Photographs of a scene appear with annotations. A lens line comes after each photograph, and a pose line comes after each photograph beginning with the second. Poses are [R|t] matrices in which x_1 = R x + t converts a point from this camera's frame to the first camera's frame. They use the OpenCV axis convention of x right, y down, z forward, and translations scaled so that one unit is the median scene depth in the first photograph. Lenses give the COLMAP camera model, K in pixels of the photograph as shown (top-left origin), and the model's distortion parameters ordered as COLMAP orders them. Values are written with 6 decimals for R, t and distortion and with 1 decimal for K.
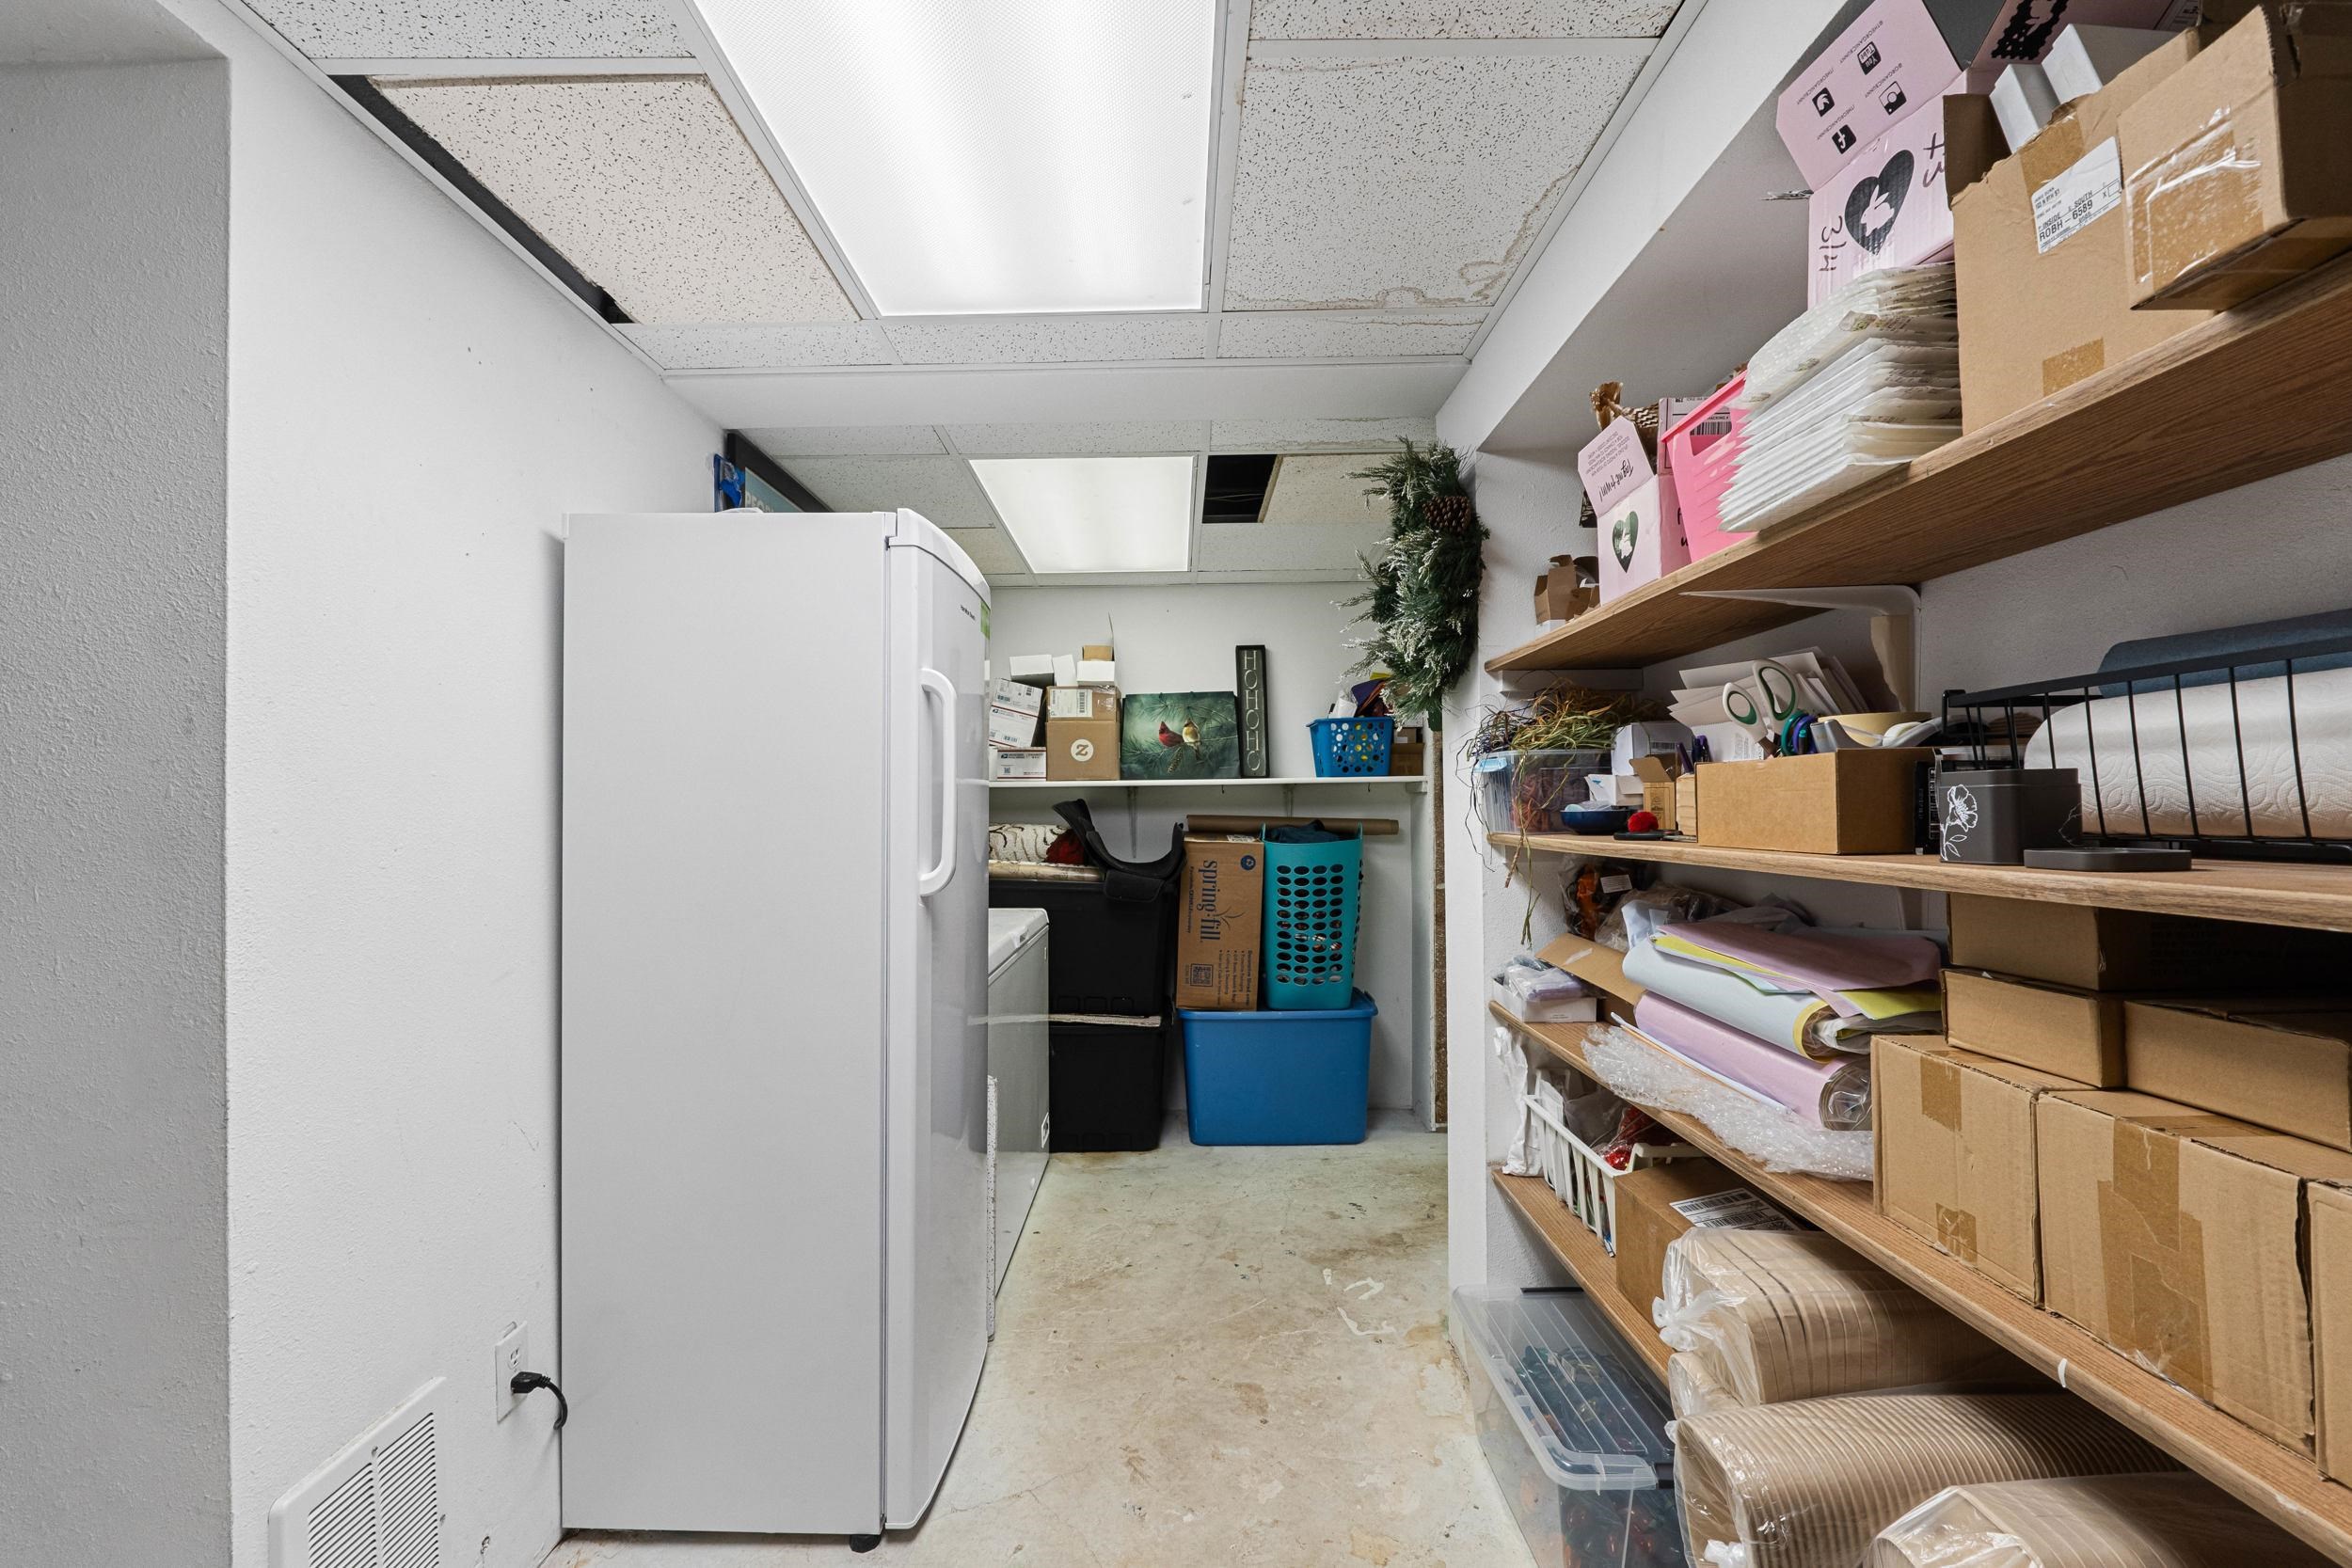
lens RADIAL K [[982.9, 0, 1165.3], [0, 982.9, 805.4], [0, 0, 1]] dist [-0.006149, -0.000356]
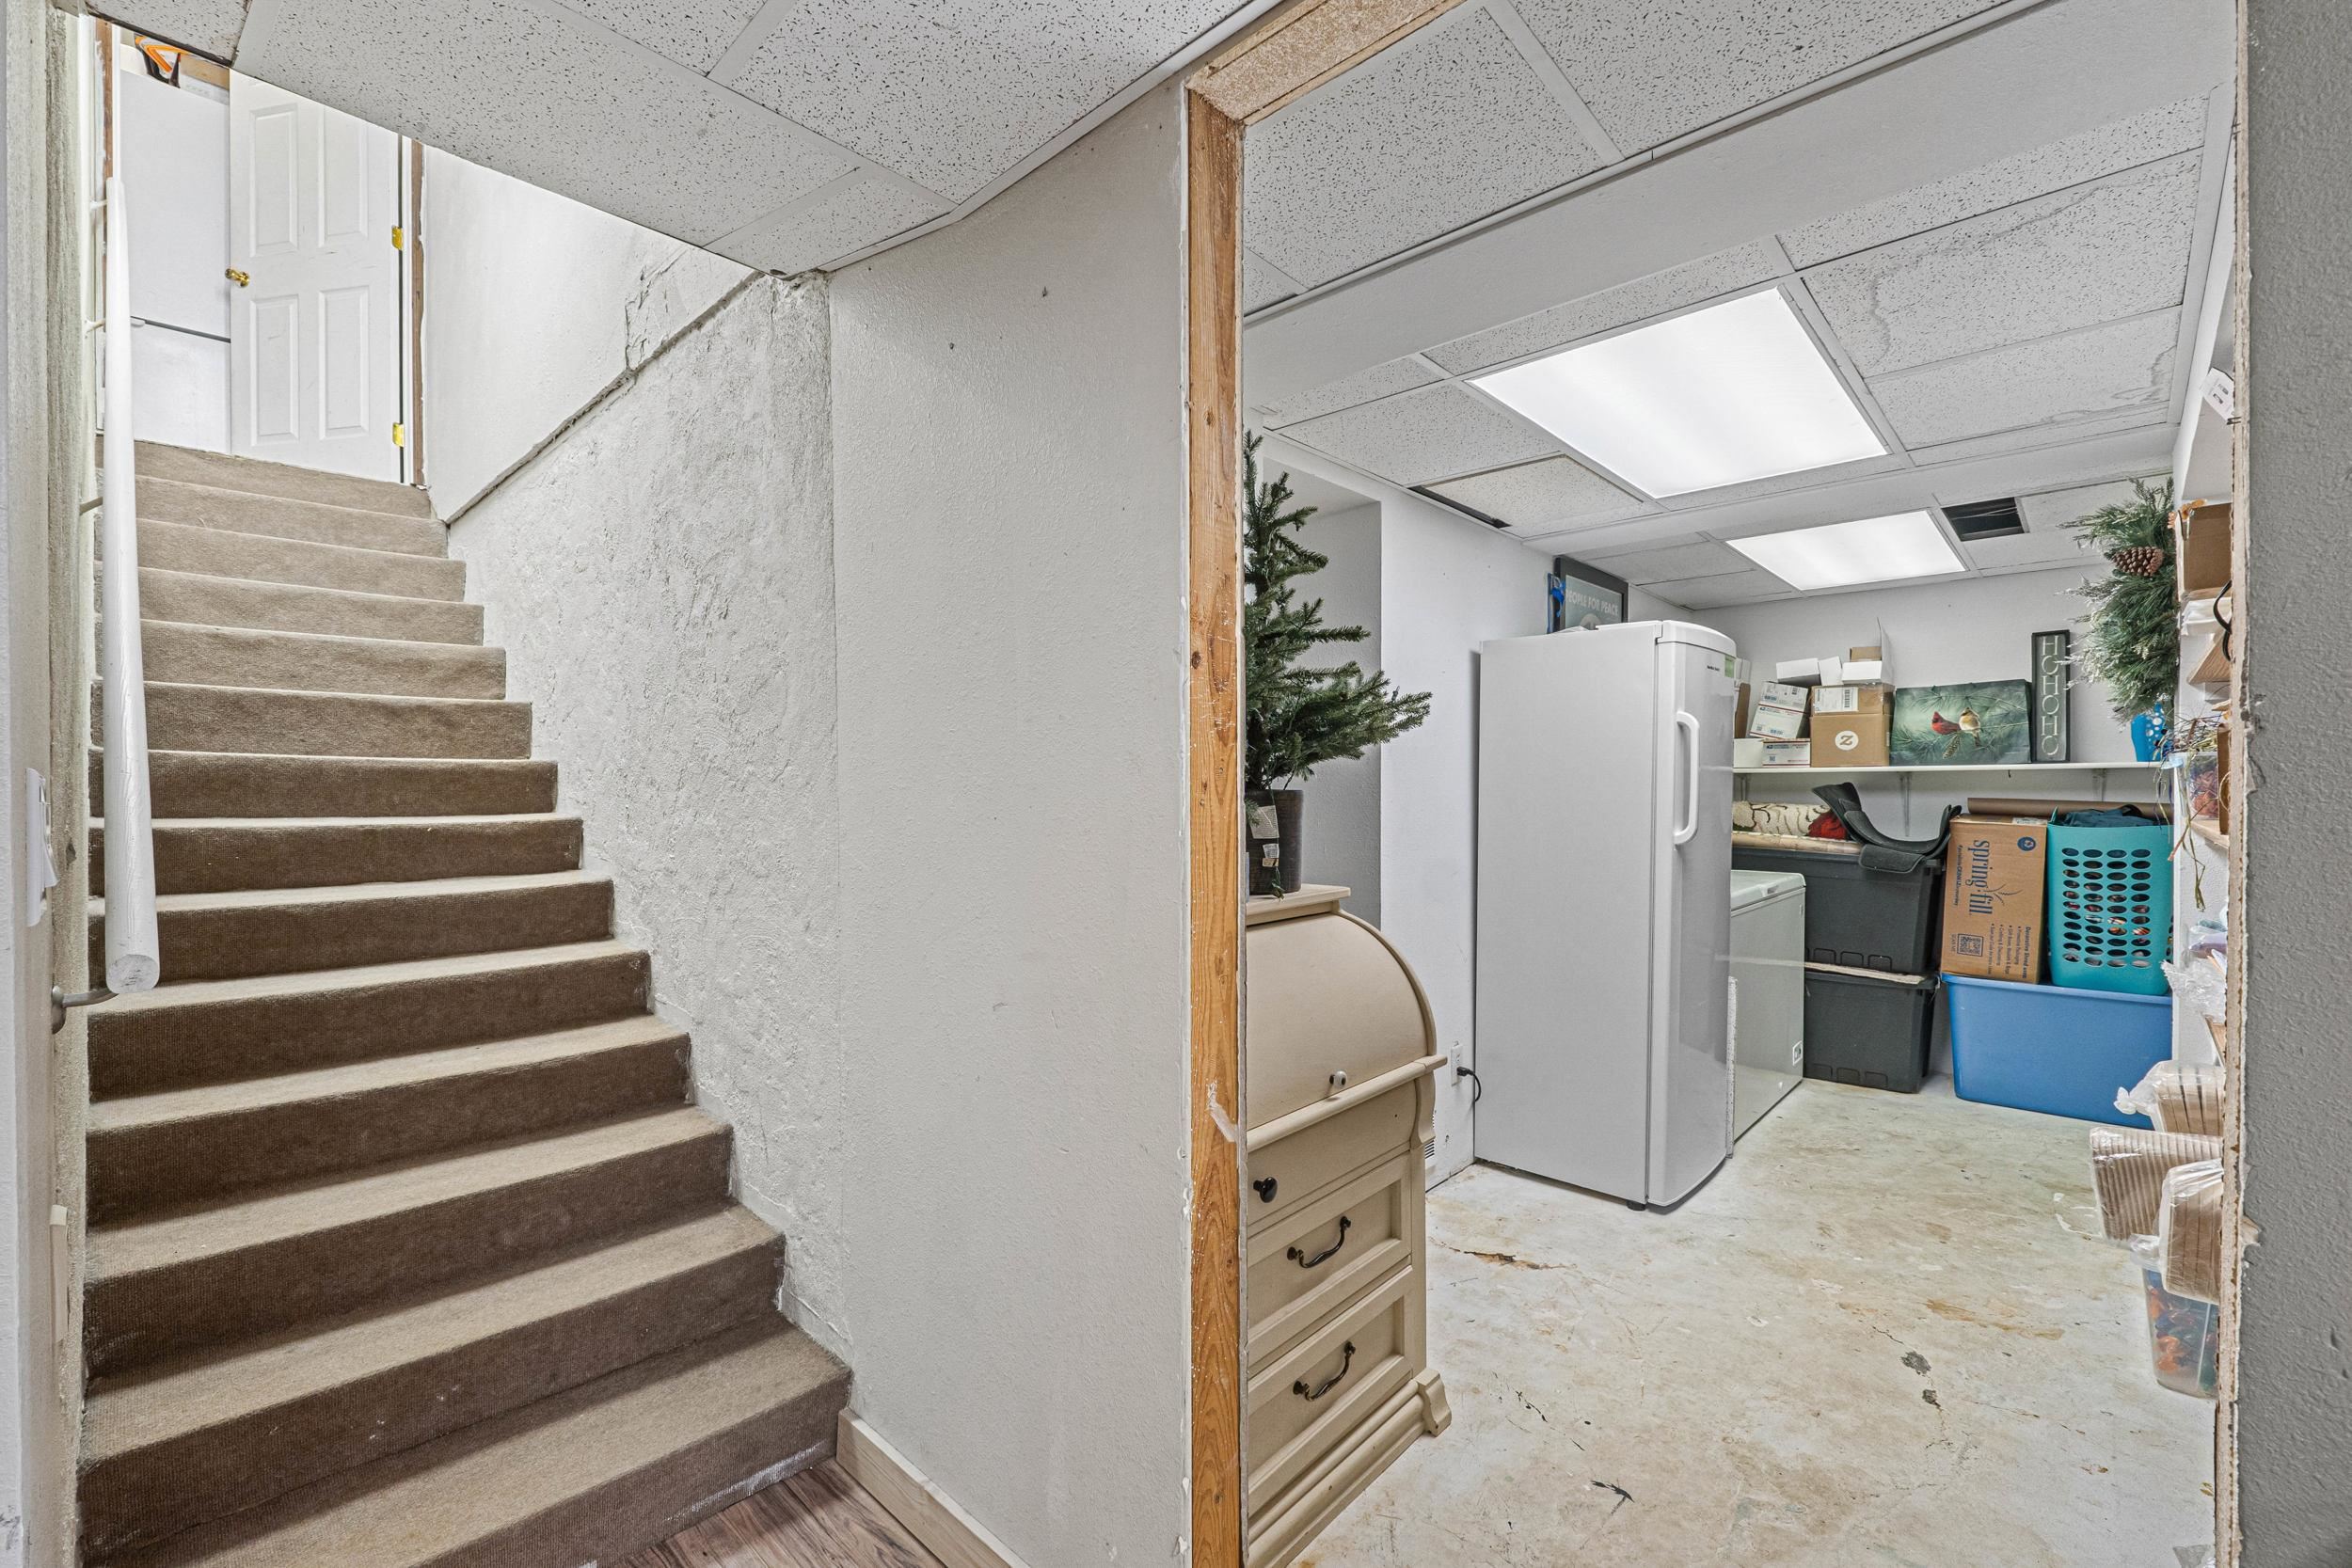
lens RADIAL K [[982.9, 0, 1169.8], [0, 982.9, 800.3], [0, 0, 1]] dist [-0.006149, -0.000356]
pose [[0.728960, 0.015407, -0.684382, 0.130940], [-0.001733, 0.999785, 0.020661, -0.008992], [0.684554, -0.013876, 0.728830, -0.399537]]
